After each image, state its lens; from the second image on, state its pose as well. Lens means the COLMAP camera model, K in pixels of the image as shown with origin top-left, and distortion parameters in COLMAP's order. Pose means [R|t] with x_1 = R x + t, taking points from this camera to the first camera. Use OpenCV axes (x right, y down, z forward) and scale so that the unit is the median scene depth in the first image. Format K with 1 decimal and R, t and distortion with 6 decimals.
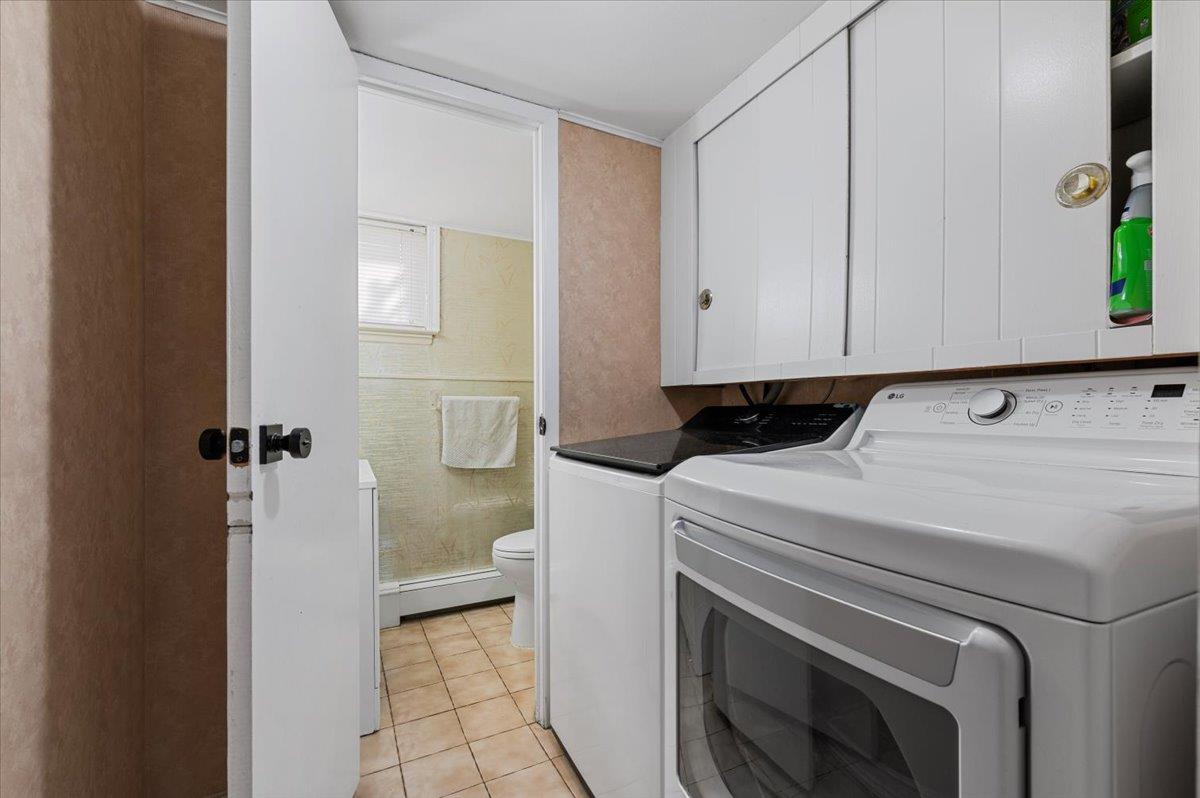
lens RADIAL K [[512.2, 0, 606.5], [0, 512.2, 405.1], [0, 0, 1]] dist [0.001583, -0.000171]
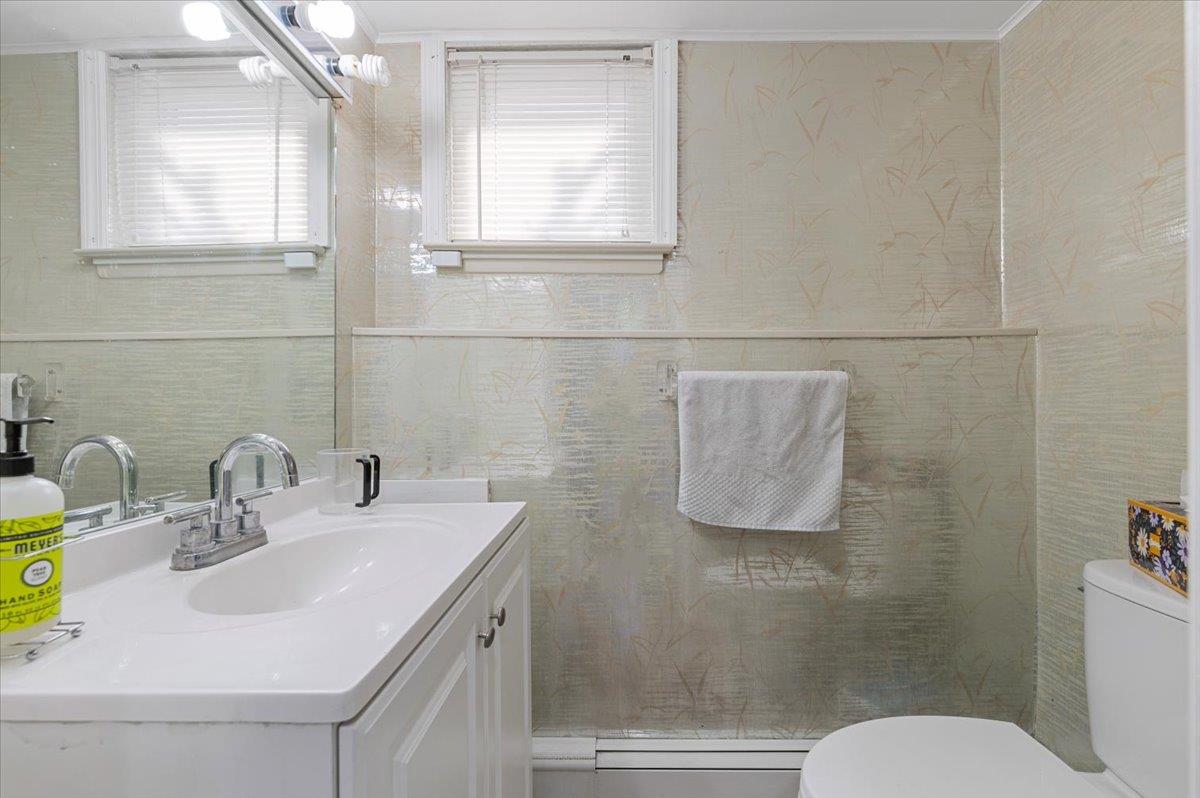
lens RADIAL K [[512.2, 0, 606.9], [0, 512.2, 399.8], [0, 0, 1]] dist [0.001583, -0.000171]
pose [[0.876187, 0.000266, -0.481970, -0.144490], [-0.000391, 1.000000, -0.000159, 0.008775], [0.481970, 0.000328, 0.876187, 0.530692]]
